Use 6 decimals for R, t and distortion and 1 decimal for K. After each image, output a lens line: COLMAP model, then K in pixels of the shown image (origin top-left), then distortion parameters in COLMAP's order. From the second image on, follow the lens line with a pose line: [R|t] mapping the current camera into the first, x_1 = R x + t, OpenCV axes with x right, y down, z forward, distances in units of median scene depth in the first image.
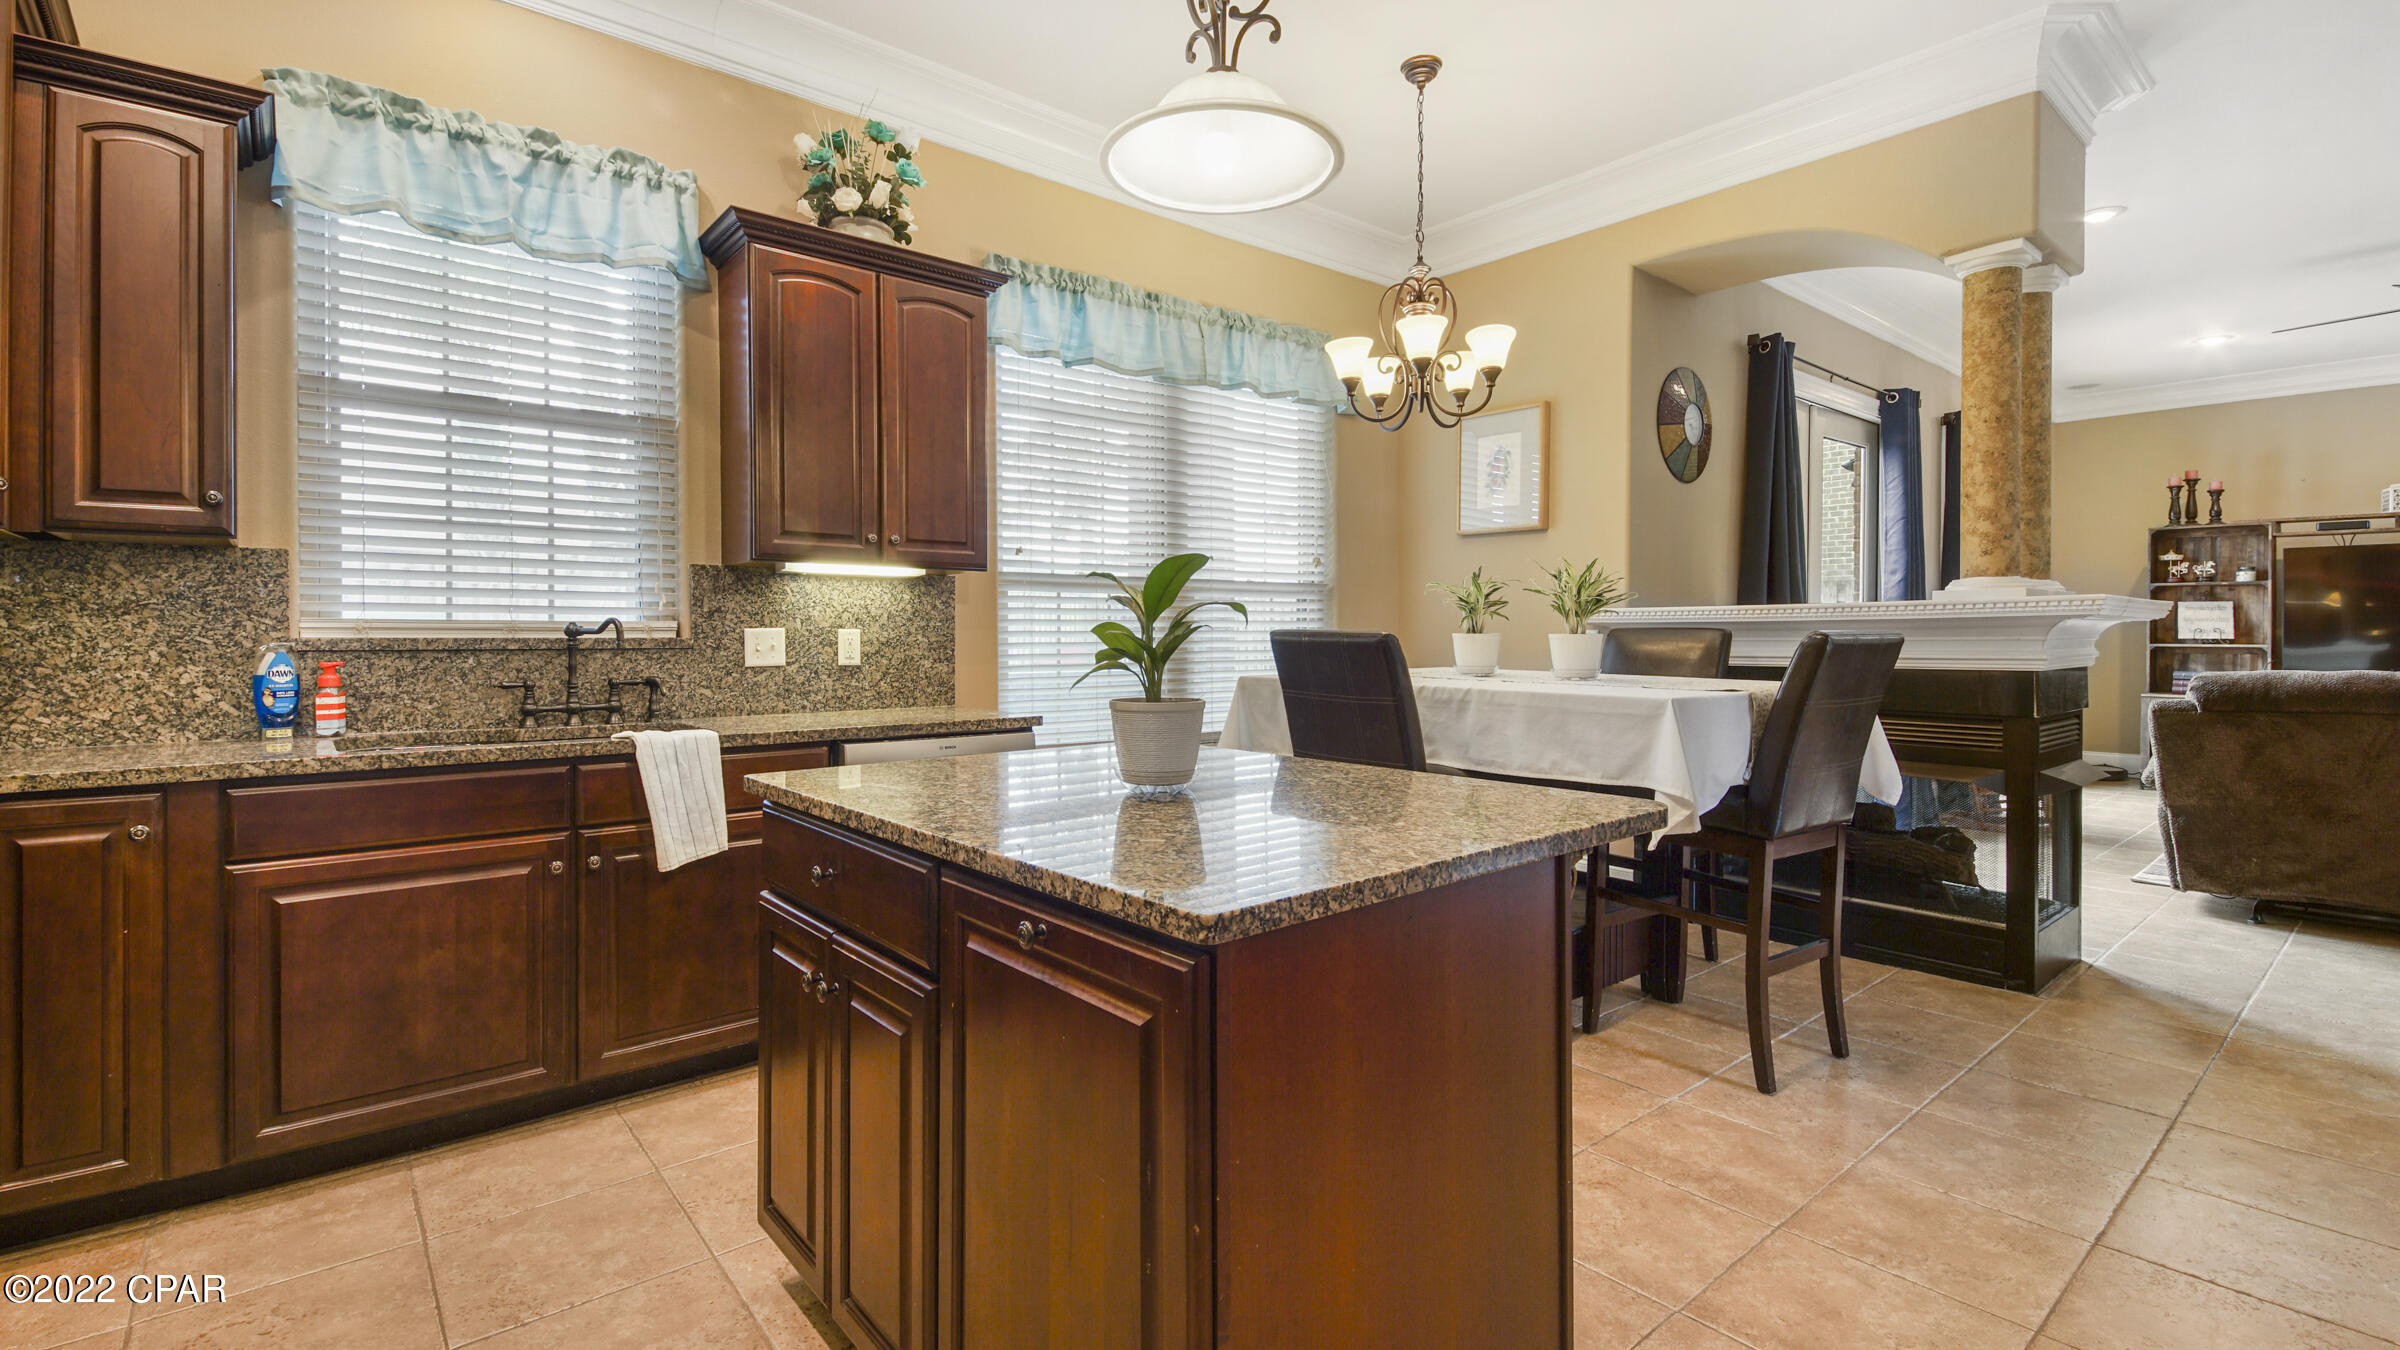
lens RADIAL K [[1076.2, 0, 1200.2], [0, 1076.2, 625.8], [0, 0, 1]] dist [0.014710, -0.012479]
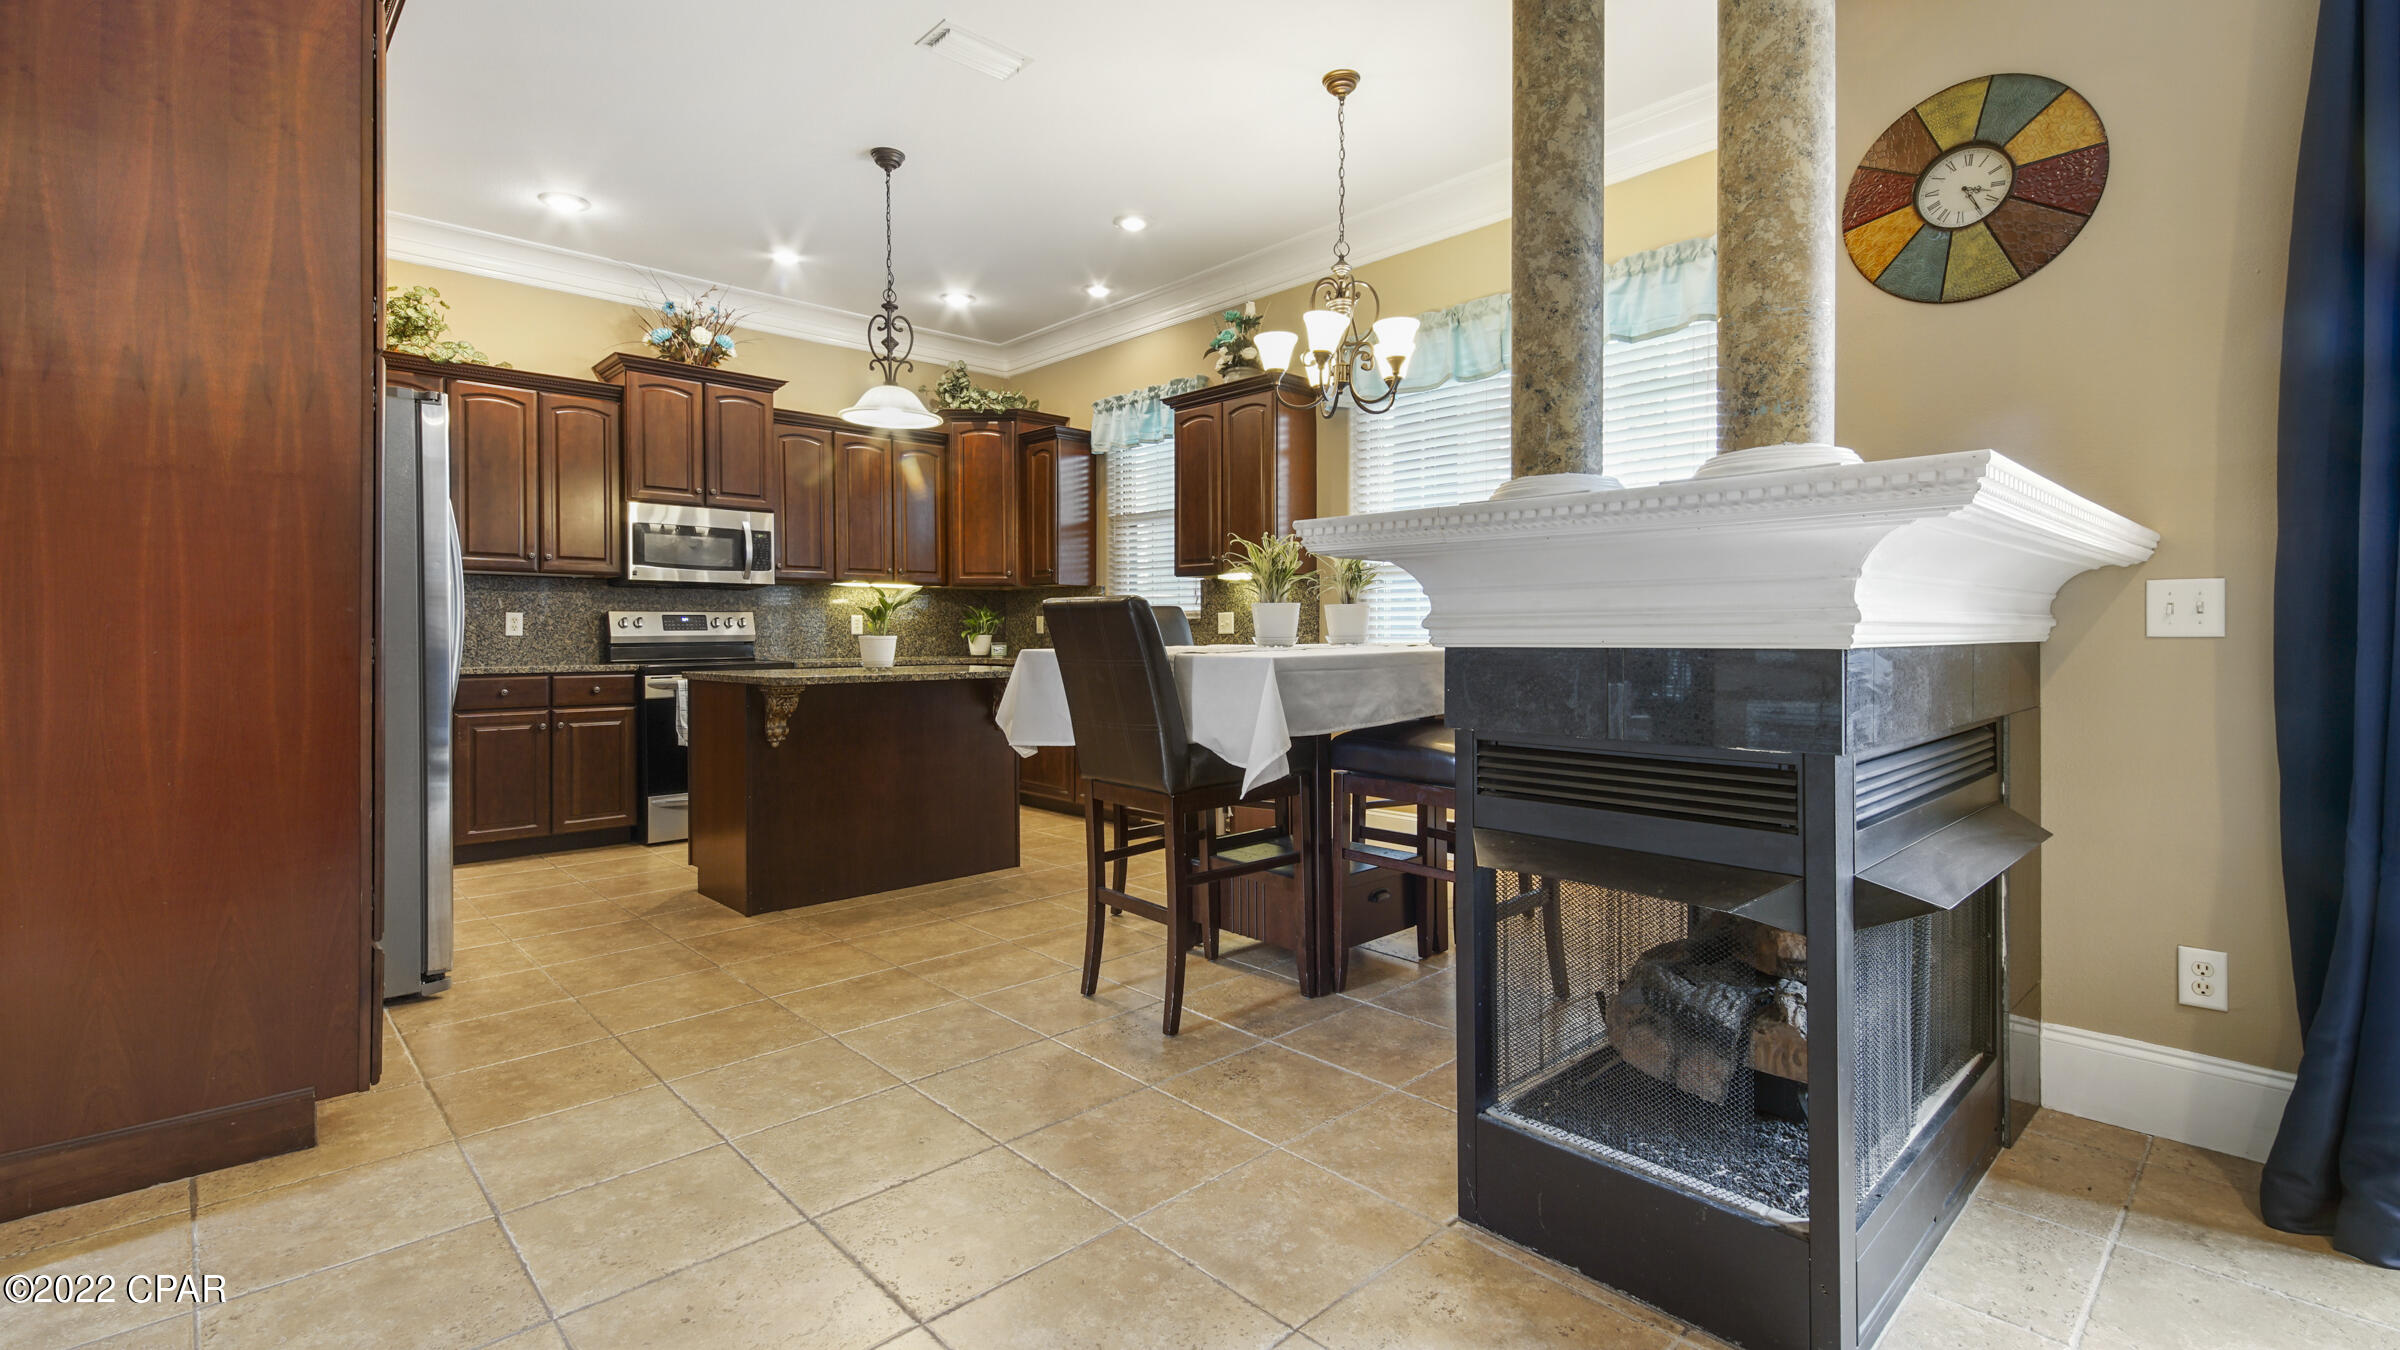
lens RADIAL K [[1076.2, 0, 1200.2], [0, 1076.2, 625.8], [0, 0, 1]] dist [0.014710, -0.012479]
pose [[0.053715, -0.006256, -0.998537, 1.479220], [0.015217, 0.999869, -0.005446, 0.035450], [0.998440, -0.014903, 0.053803, 0.925637]]
